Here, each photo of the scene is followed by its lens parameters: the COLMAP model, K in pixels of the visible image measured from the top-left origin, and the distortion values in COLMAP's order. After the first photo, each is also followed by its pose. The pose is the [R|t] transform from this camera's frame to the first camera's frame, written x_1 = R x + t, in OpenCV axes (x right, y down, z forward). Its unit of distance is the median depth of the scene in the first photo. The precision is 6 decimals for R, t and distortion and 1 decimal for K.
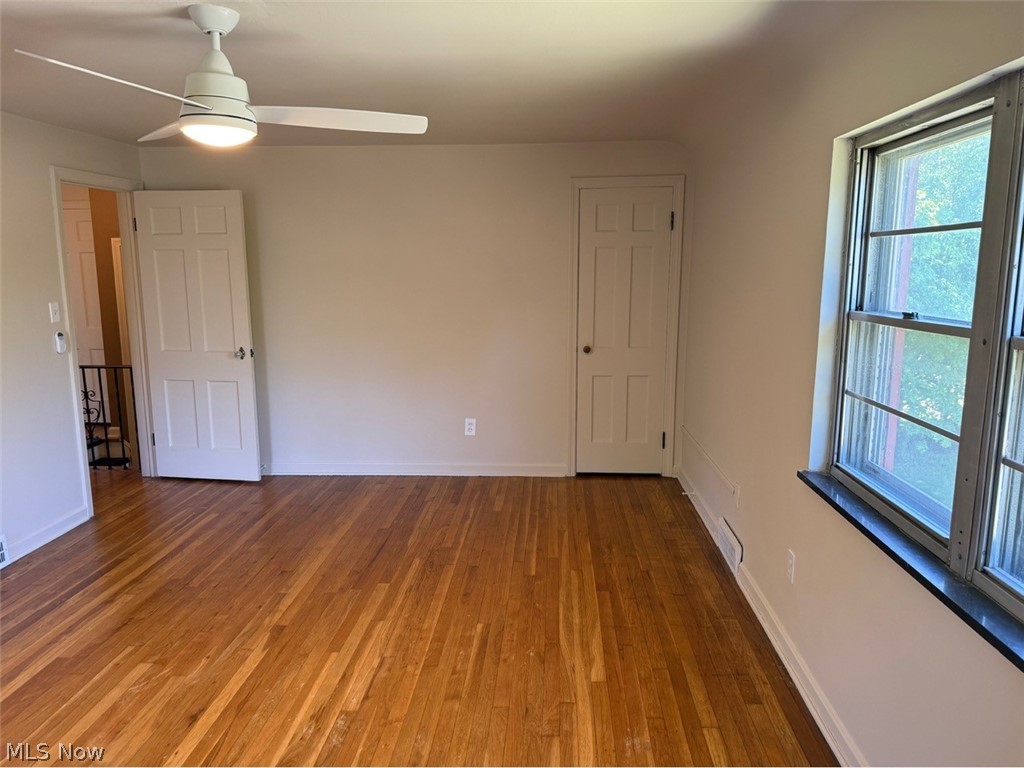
lens RADIAL K [[710.6, 0, 513.5], [0, 710.6, 379.9], [0, 0, 1]] dist [0.110412, -0.189072]
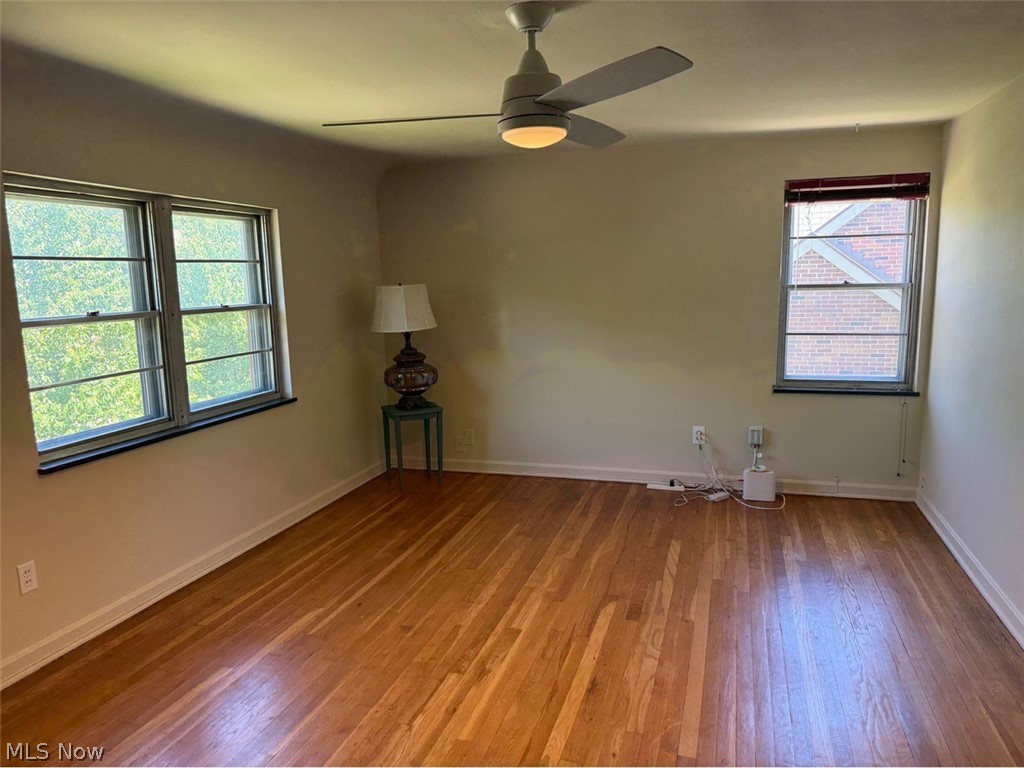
lens RADIAL K [[710.6, 0, 513.5], [0, 710.6, 379.9], [0, 0, 1]] dist [0.110412, -0.189072]
pose [[-0.970112, -0.019607, 0.241864, -0.570549], [0.054151, 0.954103, 0.294541, -0.293258], [-0.236539, 0.298835, -0.924525, 1.865910]]
